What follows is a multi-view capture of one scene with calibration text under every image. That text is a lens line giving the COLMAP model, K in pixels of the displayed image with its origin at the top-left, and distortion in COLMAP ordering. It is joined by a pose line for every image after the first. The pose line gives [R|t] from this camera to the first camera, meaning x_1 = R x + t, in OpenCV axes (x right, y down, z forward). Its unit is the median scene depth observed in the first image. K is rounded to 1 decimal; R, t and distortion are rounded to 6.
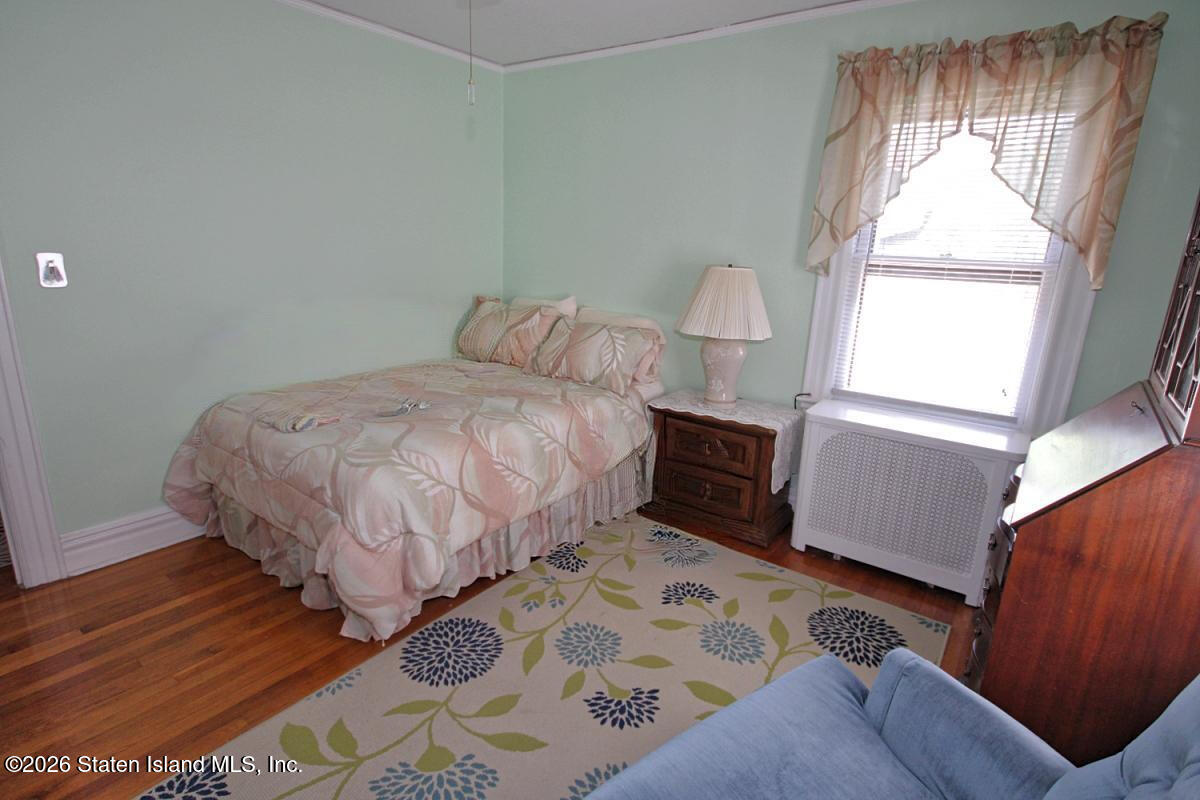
lens RADIAL K [[610.1, 0, 607.1], [0, 610.1, 400.6], [0, 0, 1]] dist [0.032233, -0.024537]
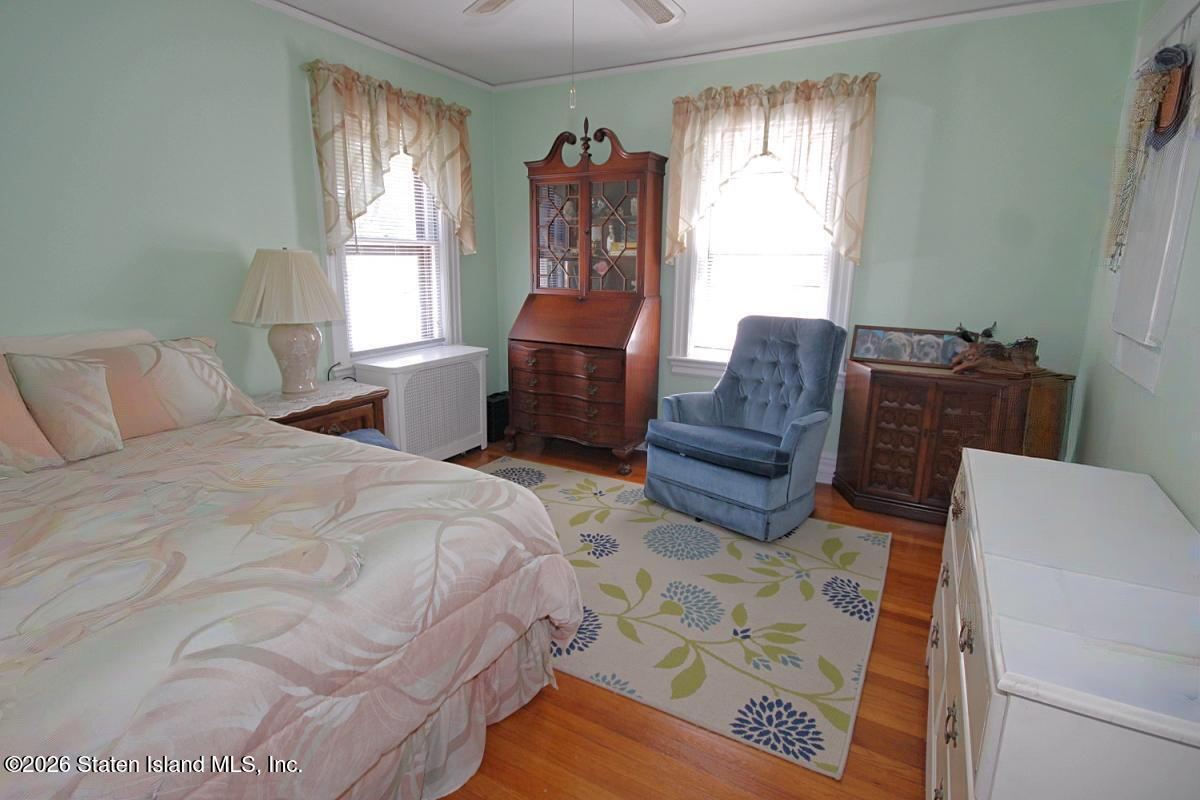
lens RADIAL K [[611.9, 0, 598.9], [0, 611.9, 403.0], [0, 0, 1]] dist [0.004021, -0.000490]
pose [[-0.136939, -0.264879, 0.954509, -1.260879], [0.238944, 0.926300, 0.291331, -0.239377], [-0.961329, 0.267969, -0.063556, 0.987008]]
